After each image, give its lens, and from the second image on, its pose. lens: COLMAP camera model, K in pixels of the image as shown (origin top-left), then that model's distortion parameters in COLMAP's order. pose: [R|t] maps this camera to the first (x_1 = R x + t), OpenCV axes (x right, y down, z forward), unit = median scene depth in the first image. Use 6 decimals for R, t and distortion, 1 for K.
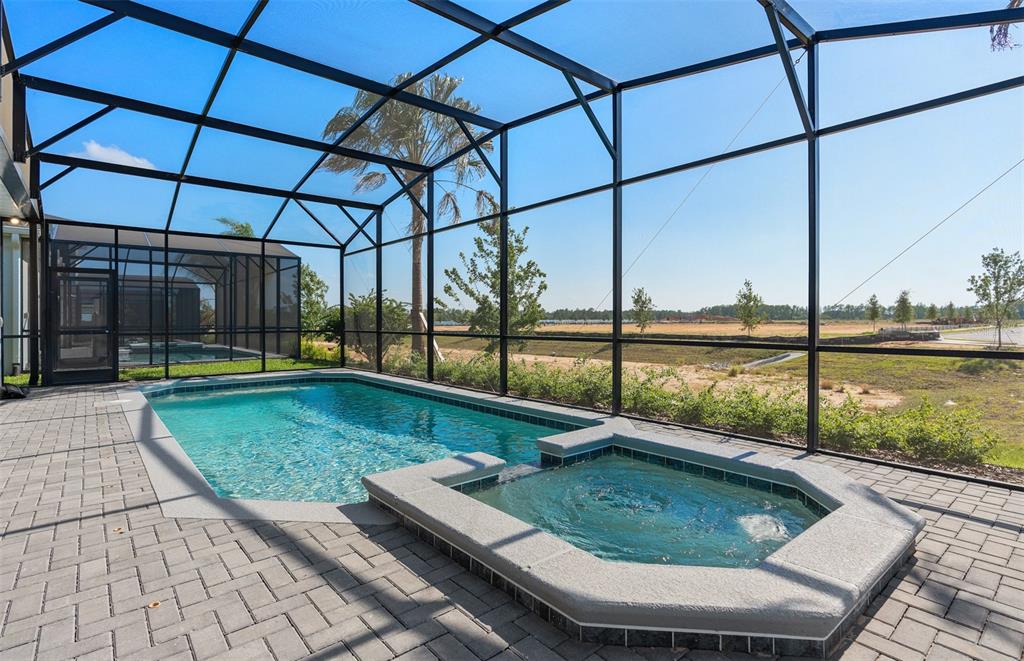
lens RADIAL K [[504.8, 0, 512.4], [0, 504.8, 320.2], [0, 0, 1]] dist [-0.012720, 0.000617]
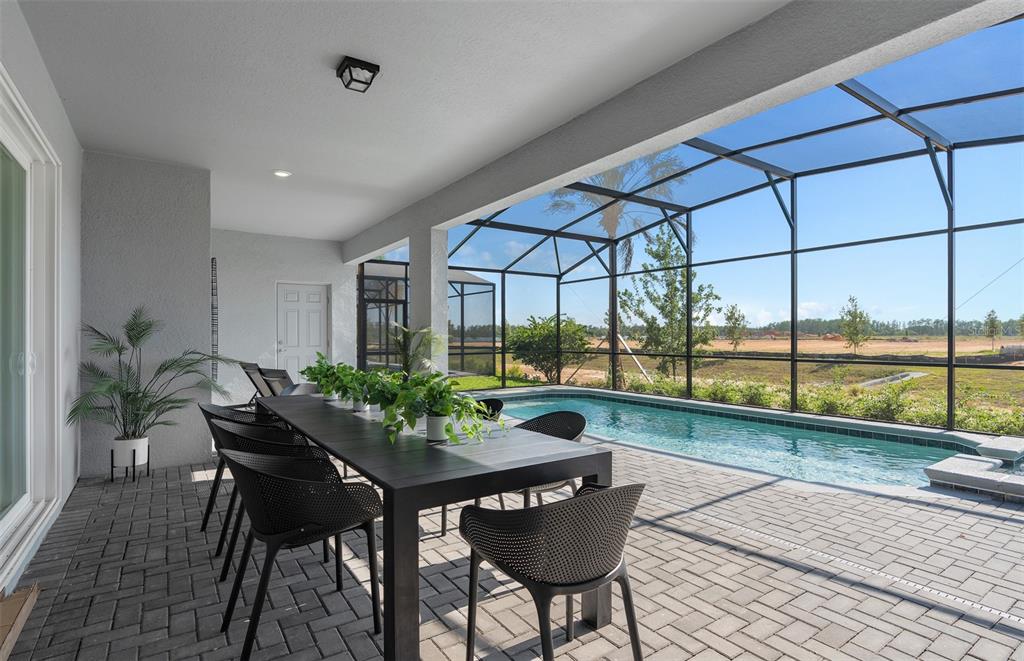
lens RADIAL K [[508.6, 0, 513.4], [0, 508.6, 332.9], [0, 0, 1]] dist [-0.000224, 0.000061]
pose [[0.995007, -0.000272, -0.099807, -0.256081], [-0.000309, 0.999983, -0.005798, -0.009703], [0.099807, 0.005800, 0.994990, -0.099670]]
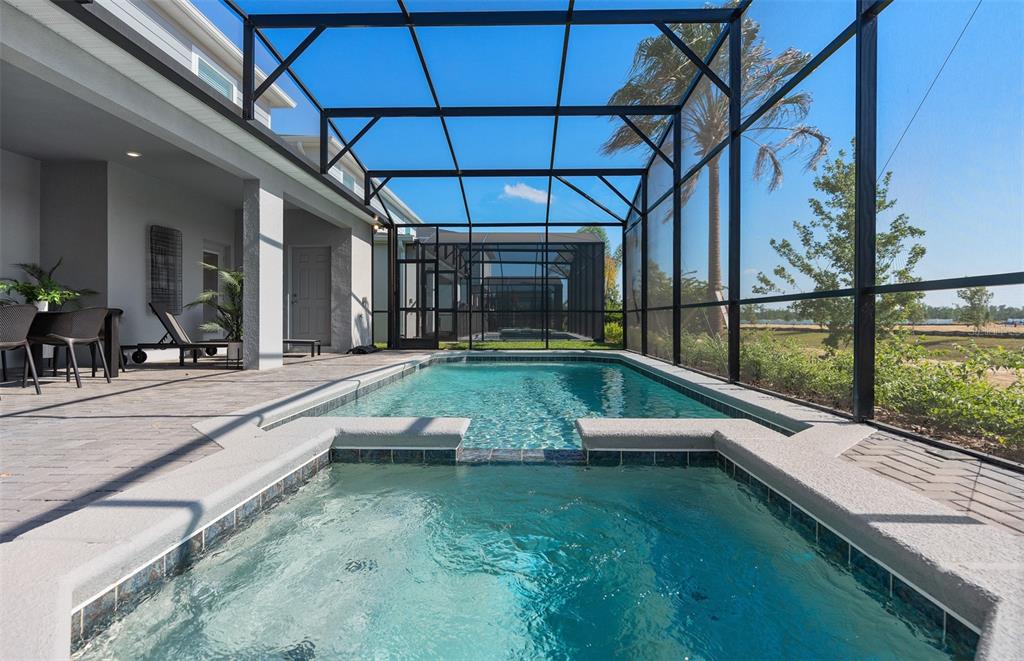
lens RADIAL K [[504.8, 0, 512.4], [0, 504.8, 320.2], [0, 0, 1]] dist [-0.012720, 0.000617]
pose [[0.746770, 0.006840, -0.665048, 0.110190], [-0.004782, 0.999976, 0.004915, 0.026515], [0.665066, -0.000490, 0.746785, 0.115728]]
